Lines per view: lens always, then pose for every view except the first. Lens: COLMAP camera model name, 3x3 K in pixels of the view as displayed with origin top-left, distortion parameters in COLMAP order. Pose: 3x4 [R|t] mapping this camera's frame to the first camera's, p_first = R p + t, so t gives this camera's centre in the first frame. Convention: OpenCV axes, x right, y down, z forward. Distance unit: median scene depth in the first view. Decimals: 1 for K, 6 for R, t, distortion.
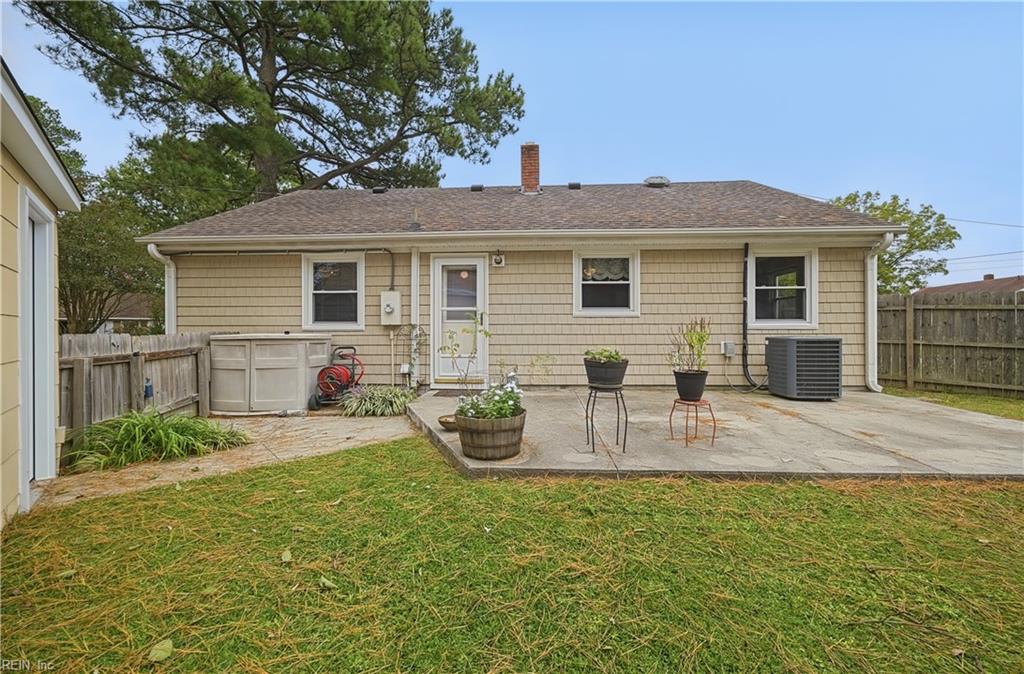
lens RADIAL K [[407.3, 0, 513.9], [0, 407.3, 332.4], [0, 0, 1]] dist [-0.001157, 0.001033]
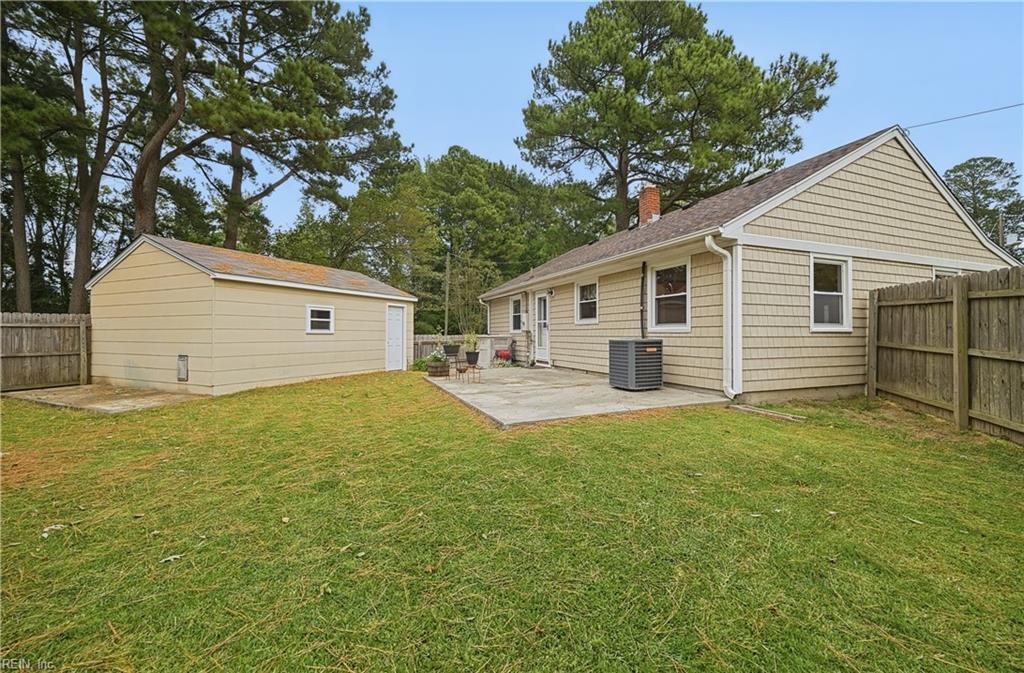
lens RADIAL K [[407.3, 0, 513.2], [0, 407.3, 331.3], [0, 0, 1]] dist [-0.001157, 0.001033]
pose [[0.416415, -0.005377, -0.909159, 1.453069], [-0.005157, 0.999952, -0.008276, 0.000374], [0.909160, 0.008135, 0.416367, 0.135137]]
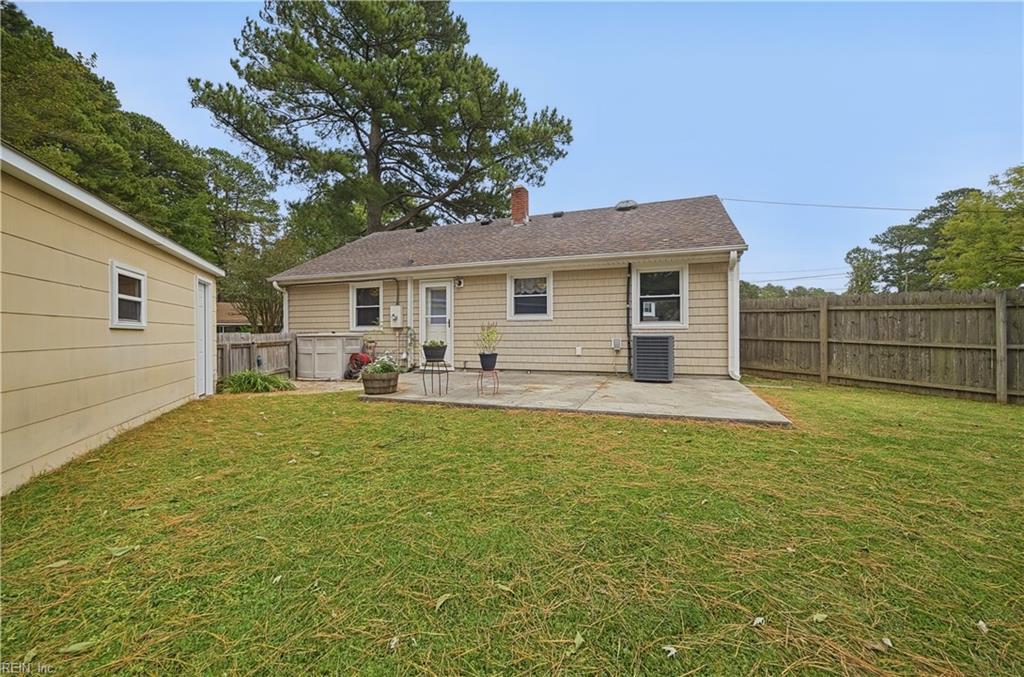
lens RADIAL K [[407.3, 0, 513.4], [0, 407.3, 334.2], [0, 0, 1]] dist [-0.001157, 0.001033]
pose [[0.954542, -0.001008, -0.298074, 0.580856], [0.000759, 0.999999, -0.000951, 0.009095], [0.298075, 0.000681, 0.954542, -0.340635]]
